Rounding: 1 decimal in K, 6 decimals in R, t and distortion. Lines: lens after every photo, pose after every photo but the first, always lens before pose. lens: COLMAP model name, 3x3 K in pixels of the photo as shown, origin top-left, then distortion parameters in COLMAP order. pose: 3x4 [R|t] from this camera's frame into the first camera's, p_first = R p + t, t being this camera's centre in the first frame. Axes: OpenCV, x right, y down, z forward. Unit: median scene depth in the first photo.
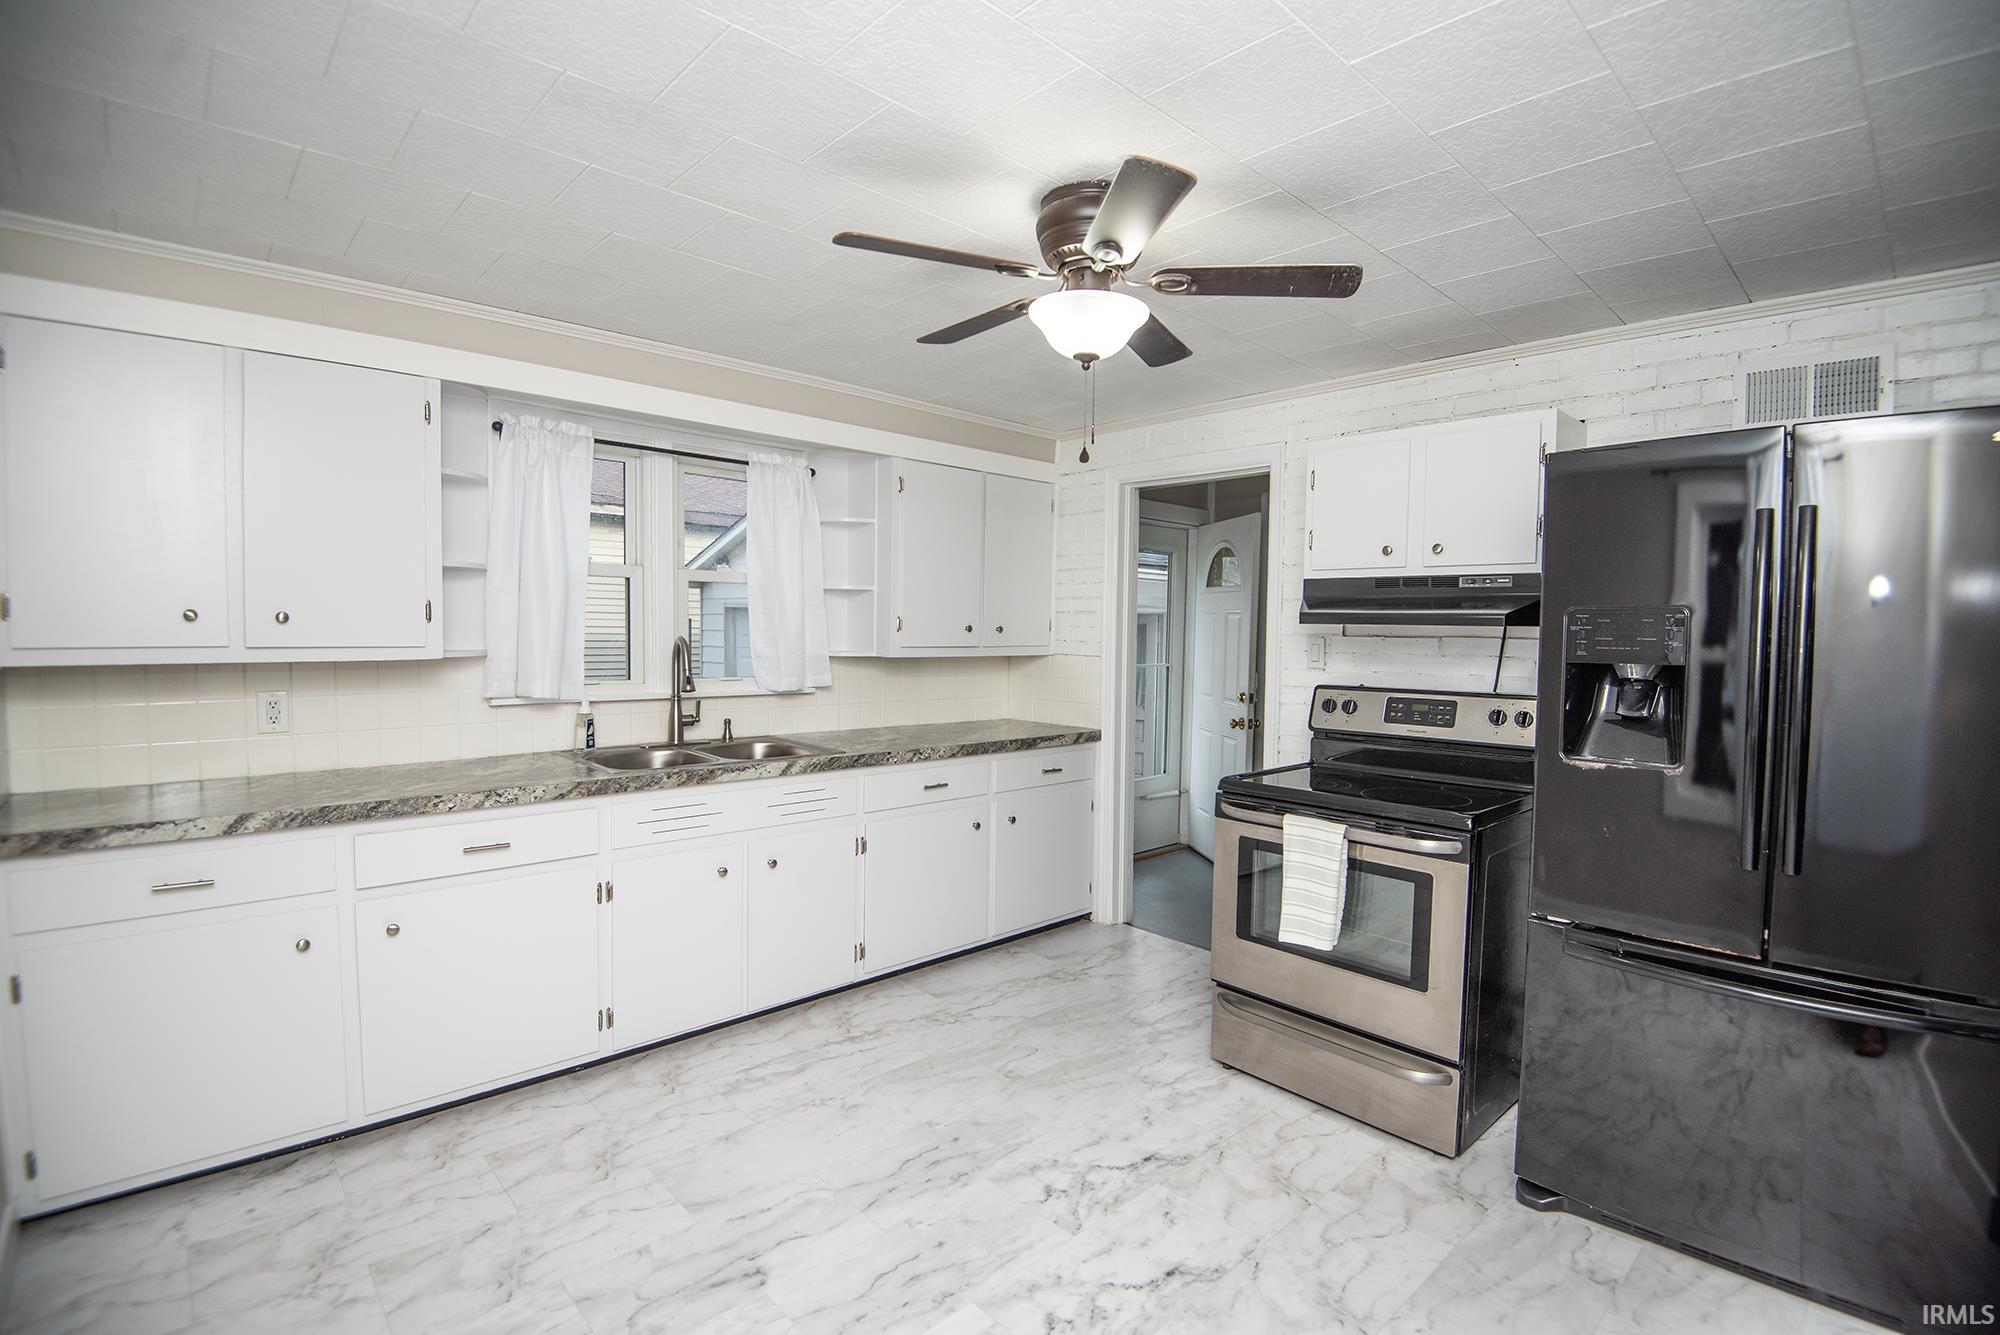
lens RADIAL K [[922.8, 0, 1005.9], [0, 922.8, 672.8], [0, 0, 1]] dist [-0.011273, -0.019351]
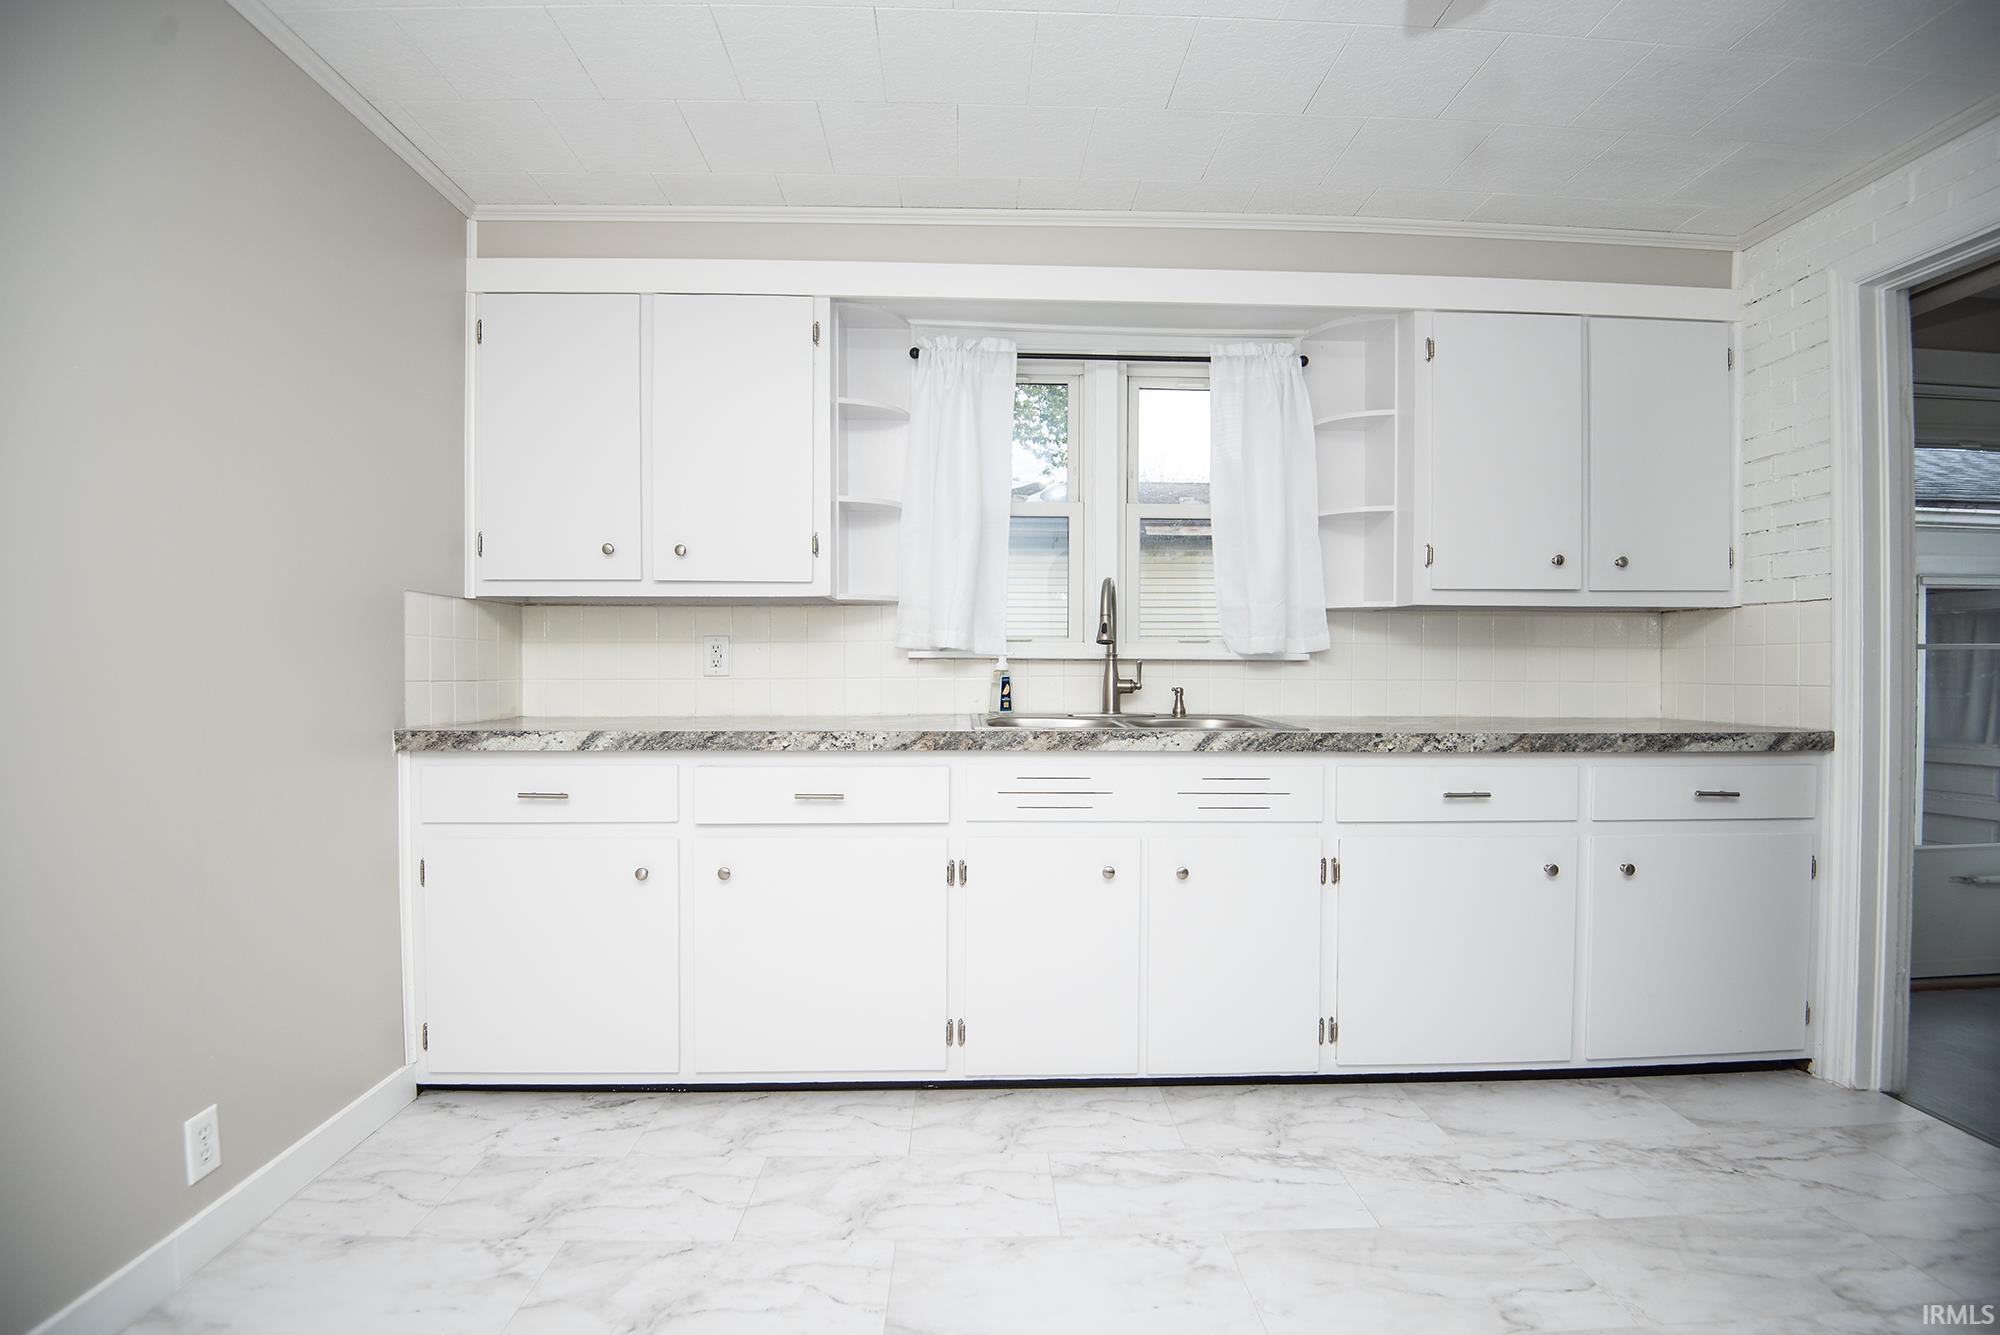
lens RADIAL K [[936.7, 0, 1003.5], [0, 936.7, 678.5], [0, 0, 1]] dist [0.009588, -0.039930]
pose [[0.755239, -0.004218, -0.655436, 0.130641], [-0.024230, 0.999116, -0.034349, 0.090247], [0.655002, 0.041823, 0.754469, 0.378205]]
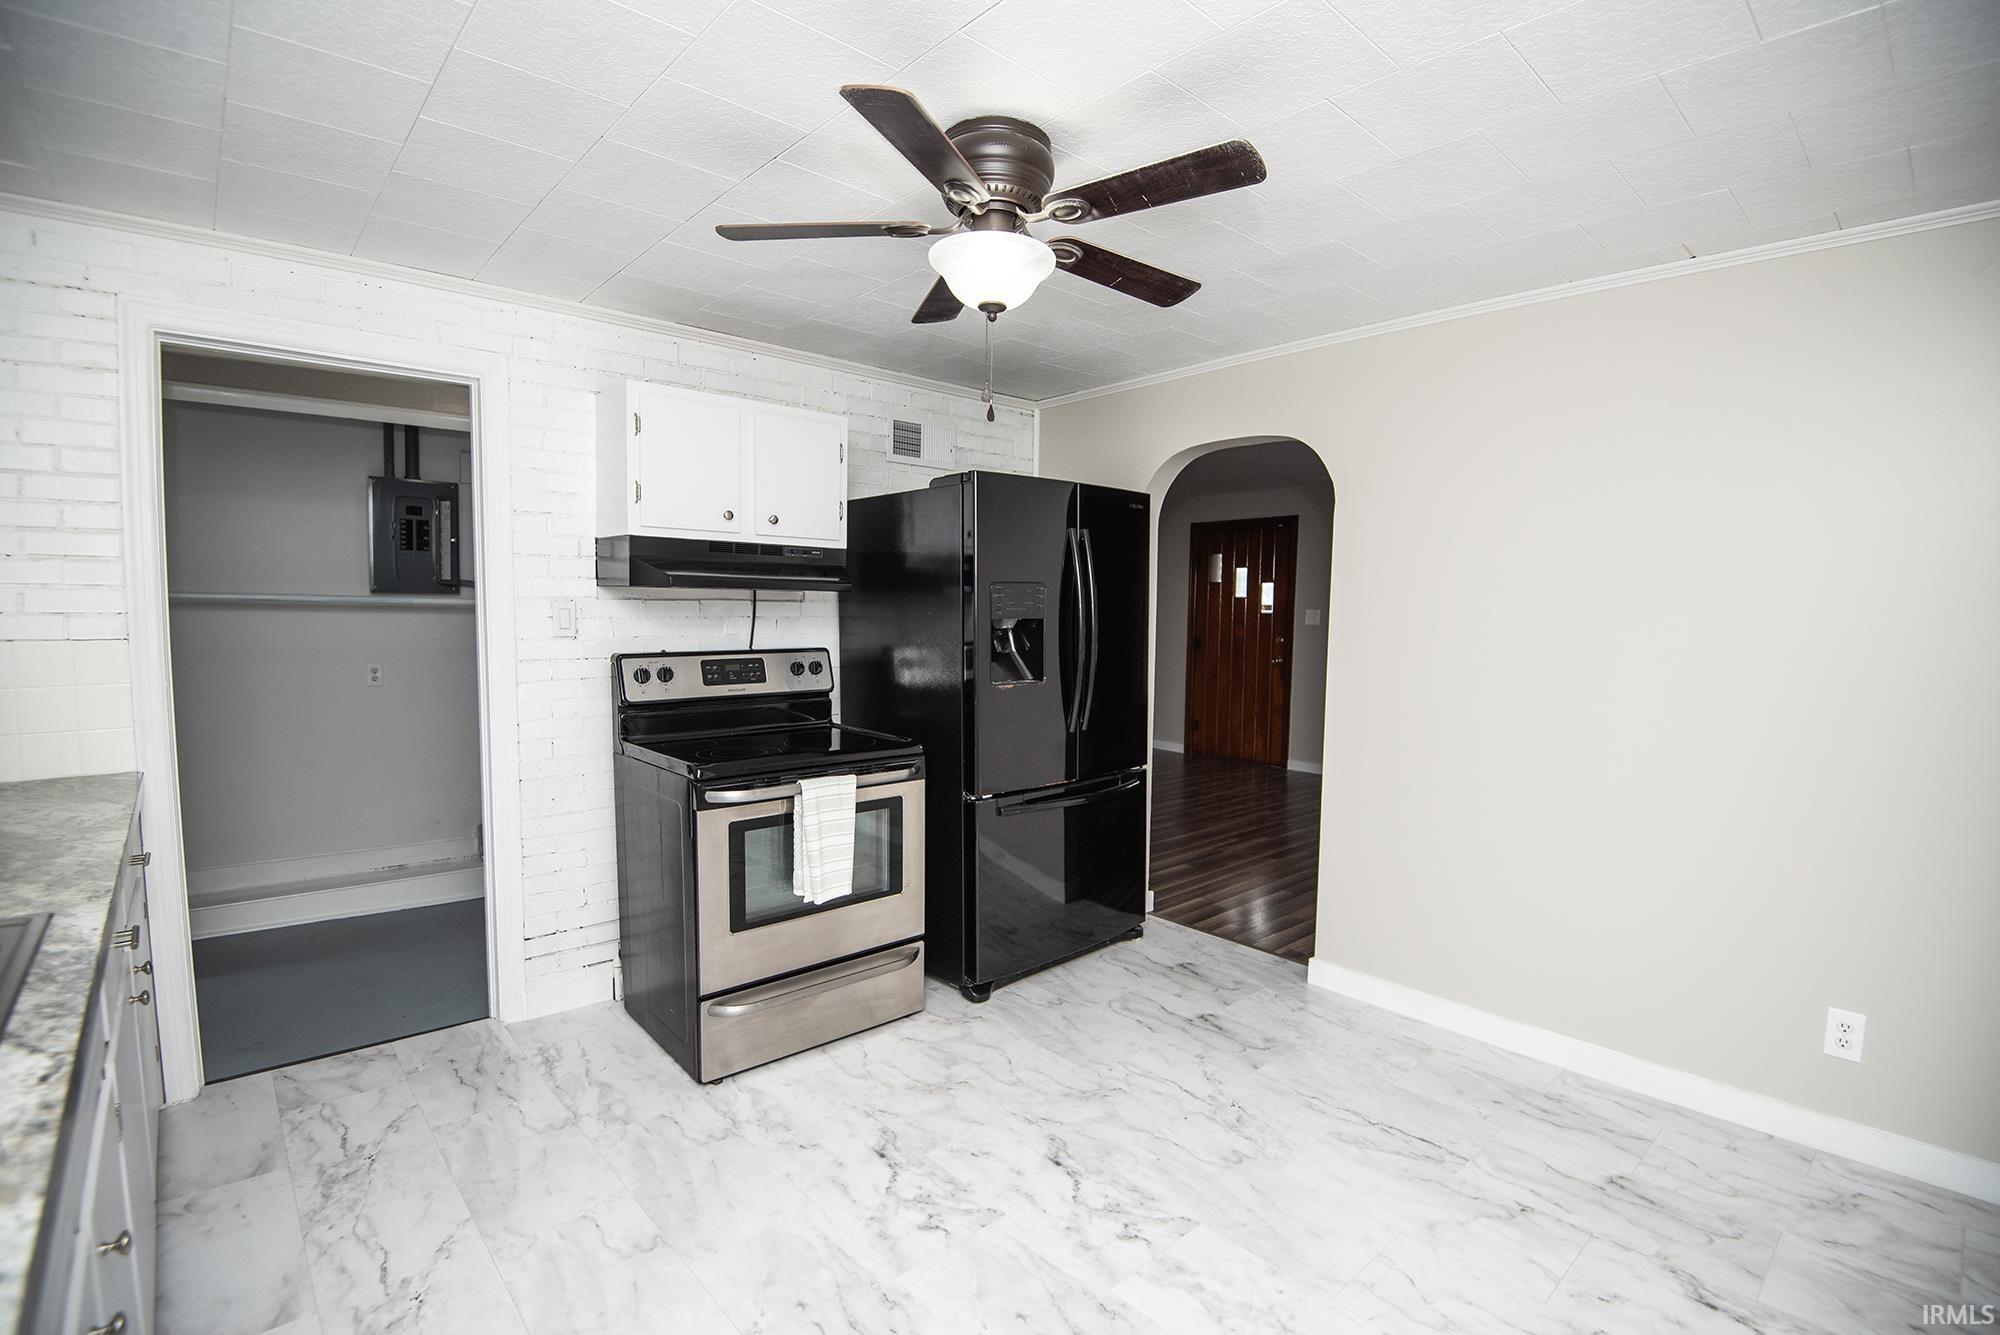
lens RADIAL K [[922.8, 0, 1005.9], [0, 922.8, 672.8], [0, 0, 1]] dist [-0.011273, -0.019351]
pose [[0.020457, -0.086922, 0.996005, -0.613465], [0.035369, 0.995653, 0.086165, -0.037059], [-0.999165, 0.033465, 0.023442, 0.683537]]
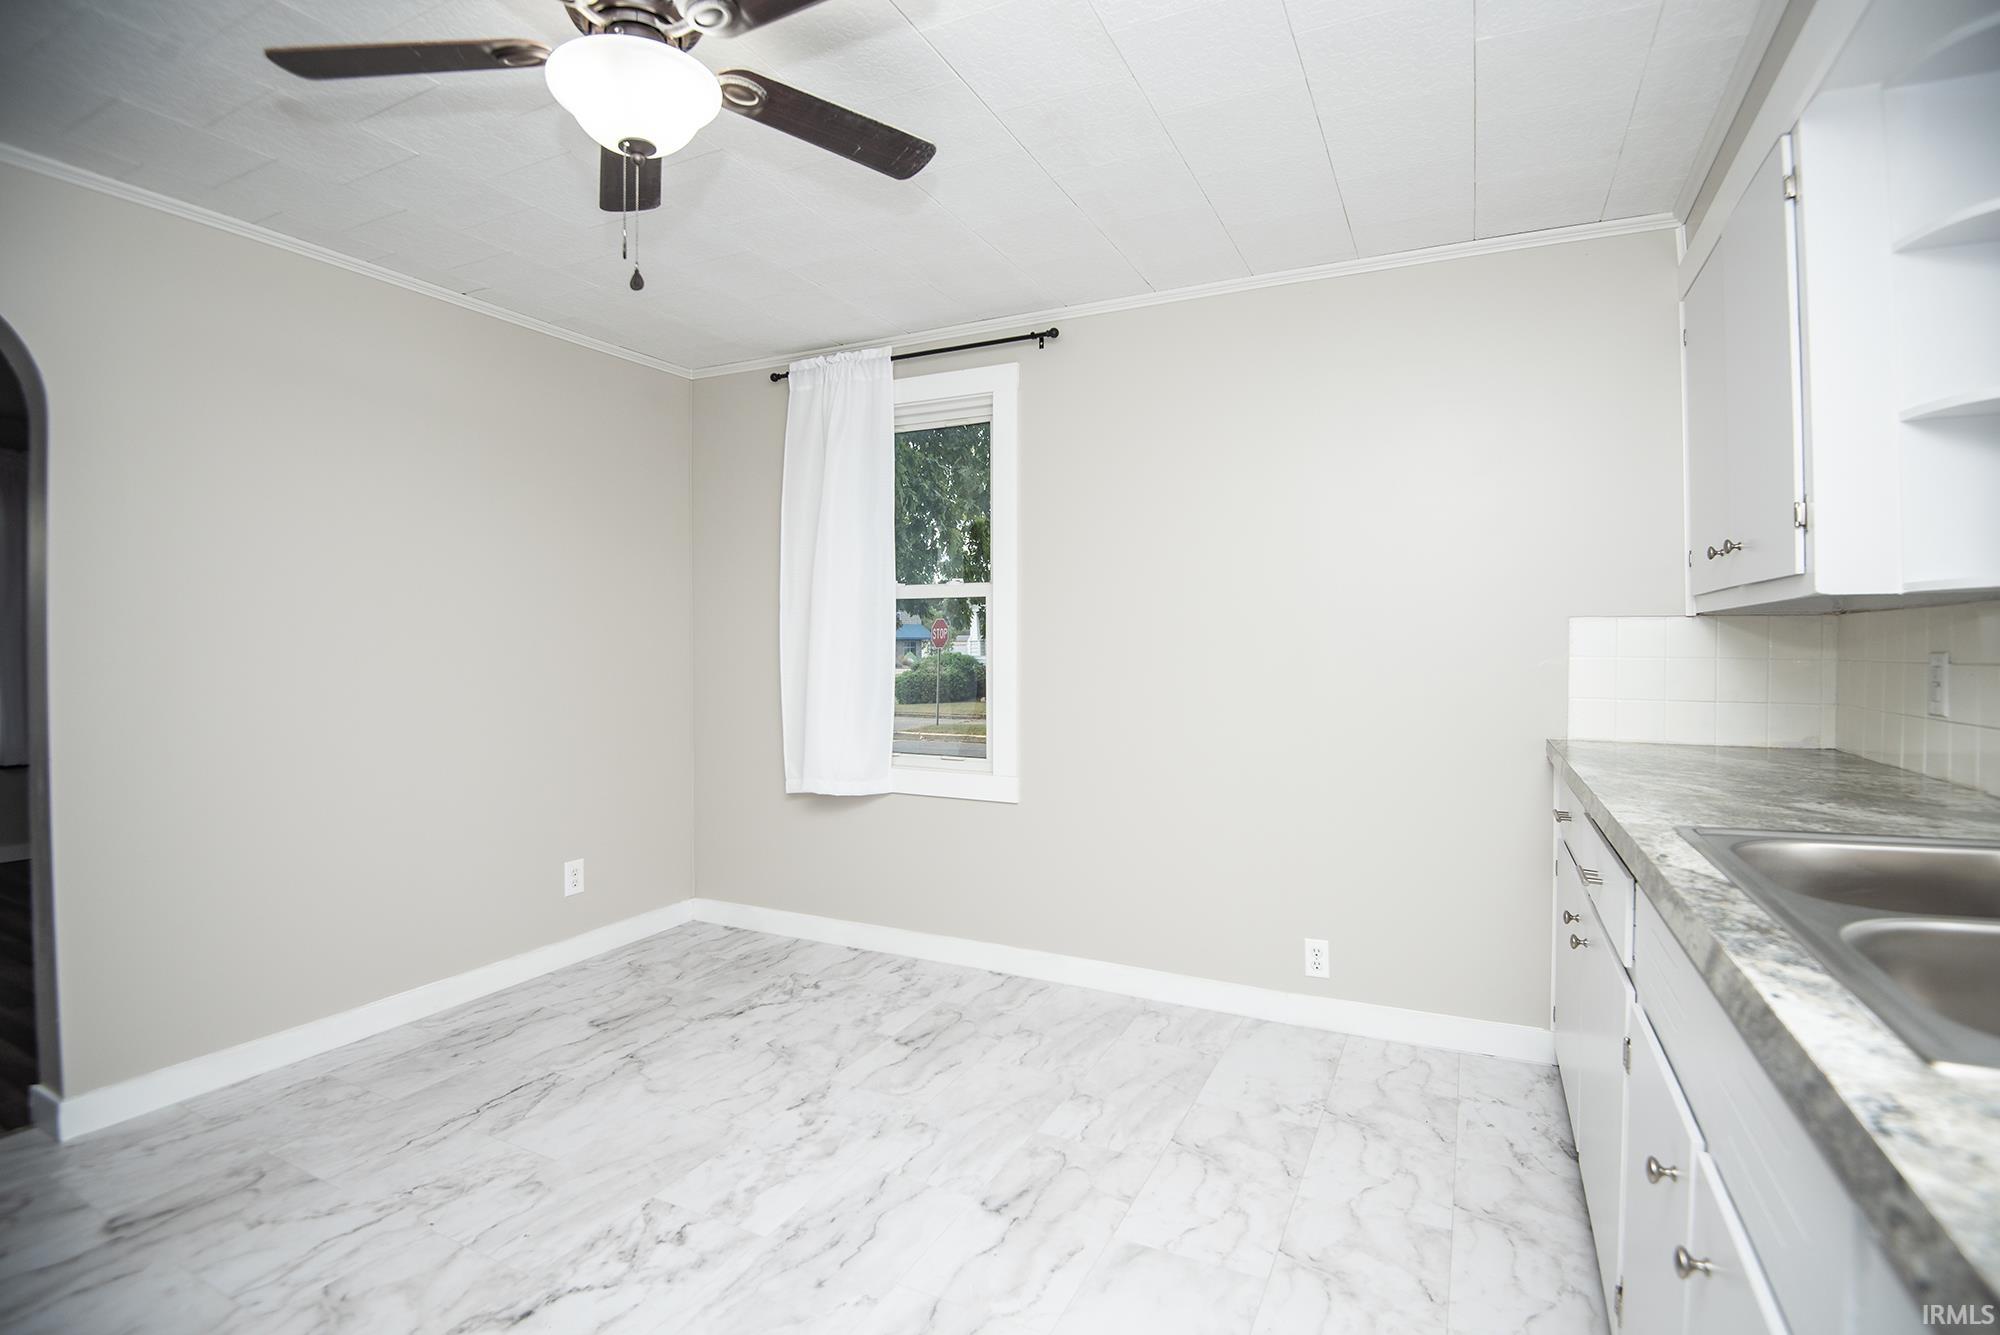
lens RADIAL K [[950.0, 0, 1010.7], [0, 950.0, 642.1], [0, 0, 1]] dist [-0.036136, -0.000254]
pose [[-0.934763, -0.013535, -0.355014, 0.051004], [-0.028740, 0.998880, 0.037590, 0.010237], [0.354107, 0.045341, -0.934105, 1.272161]]
